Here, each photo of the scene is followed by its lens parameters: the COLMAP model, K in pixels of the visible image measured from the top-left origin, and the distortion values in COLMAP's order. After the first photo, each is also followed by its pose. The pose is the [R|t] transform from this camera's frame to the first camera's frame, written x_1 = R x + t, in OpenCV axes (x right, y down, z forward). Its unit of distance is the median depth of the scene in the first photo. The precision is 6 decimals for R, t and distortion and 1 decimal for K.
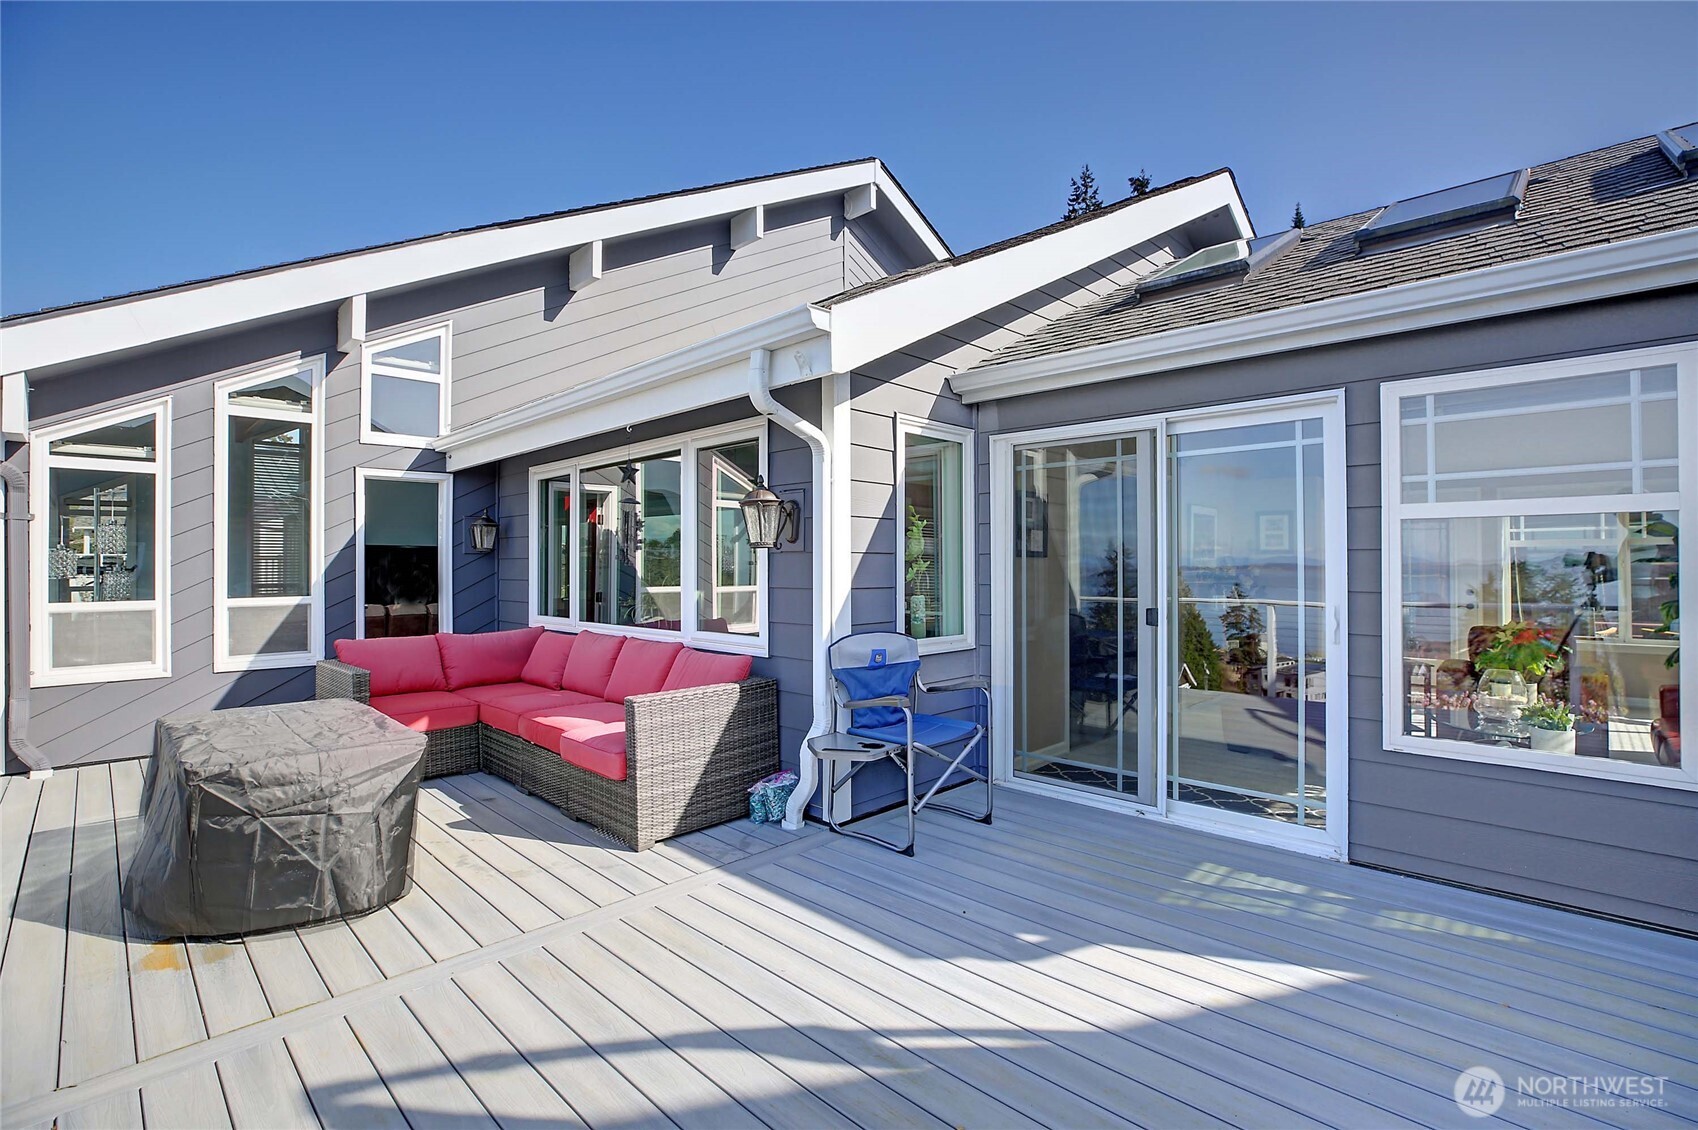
lens RADIAL K [[767.2, 0, 845.3], [0, 767.2, 560.0], [0, 0, 1]] dist [-0.003400, 0.005848]
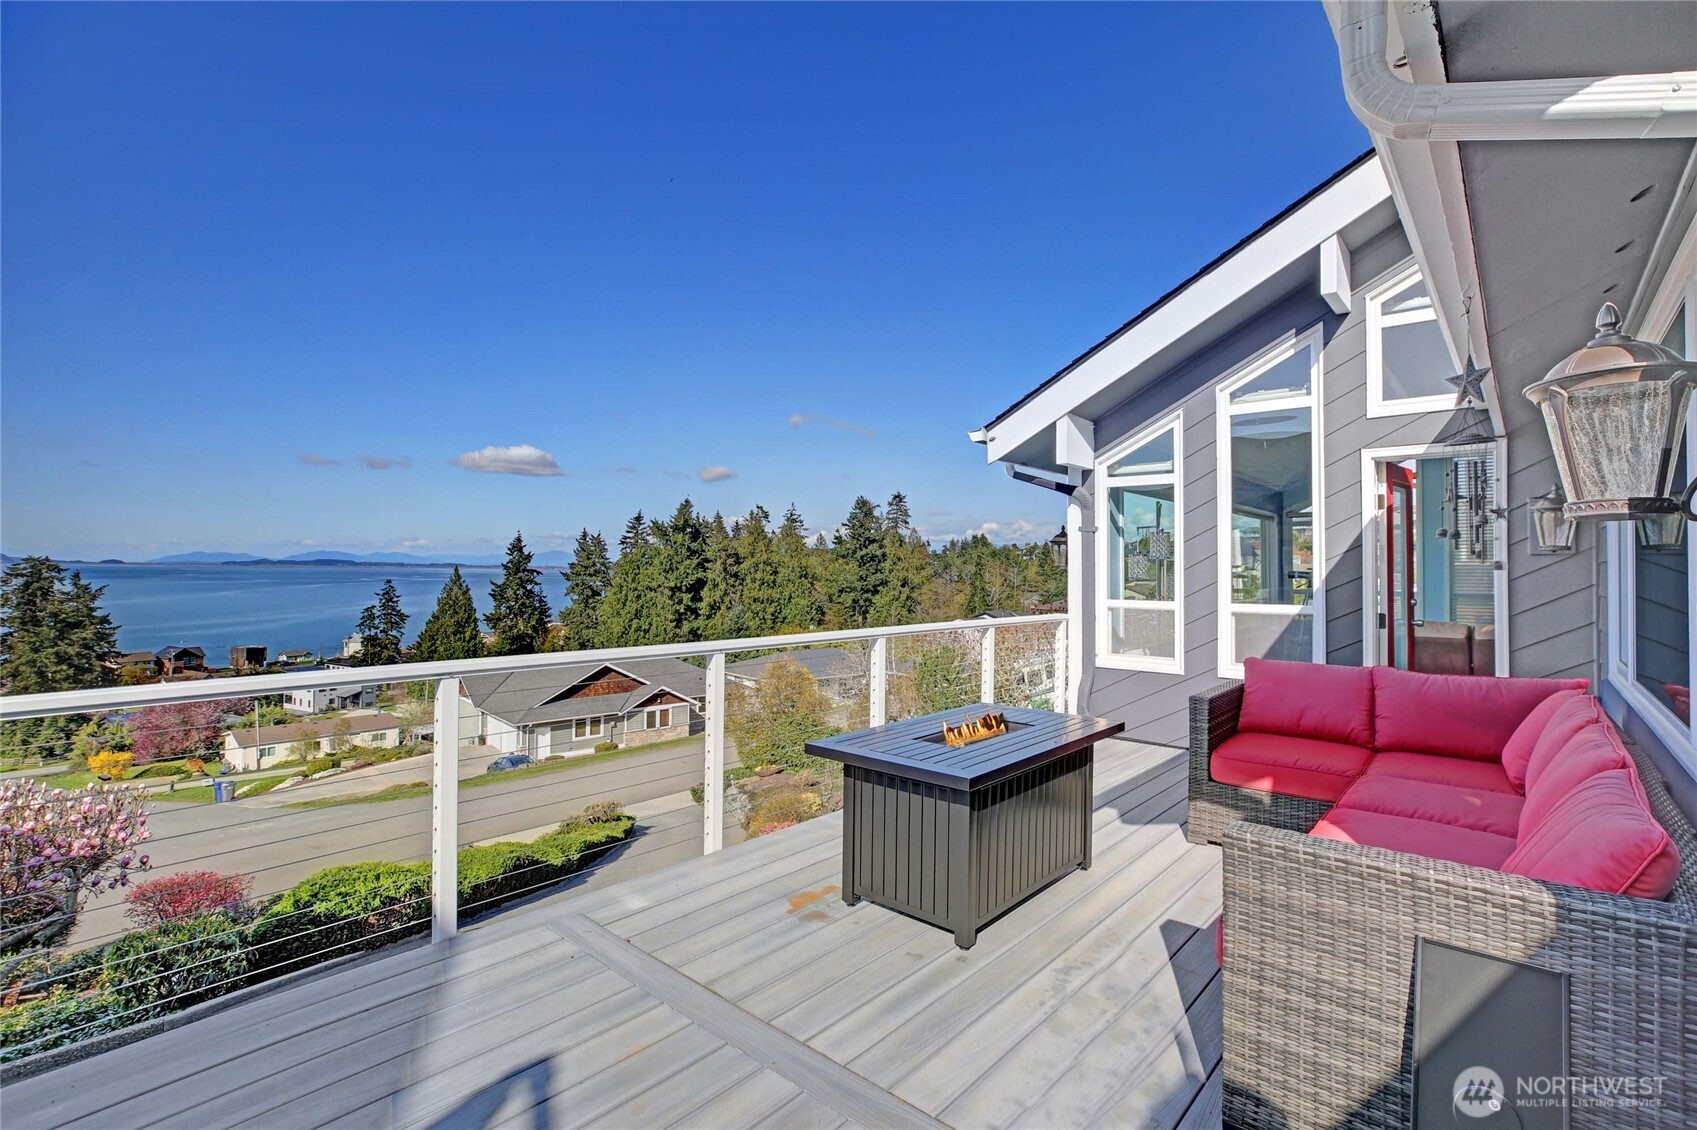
lens RADIAL K [[766.8, 0, 851.8], [0, 766.8, 558.0], [0, 0, 1]] dist [-0.003400, 0.005848]
pose [[0.096831, -0.014844, -0.995190, 0.124564], [-0.007219, 0.999852, -0.015616, 0.011171], [0.995275, 0.008697, 0.096709, 0.435378]]
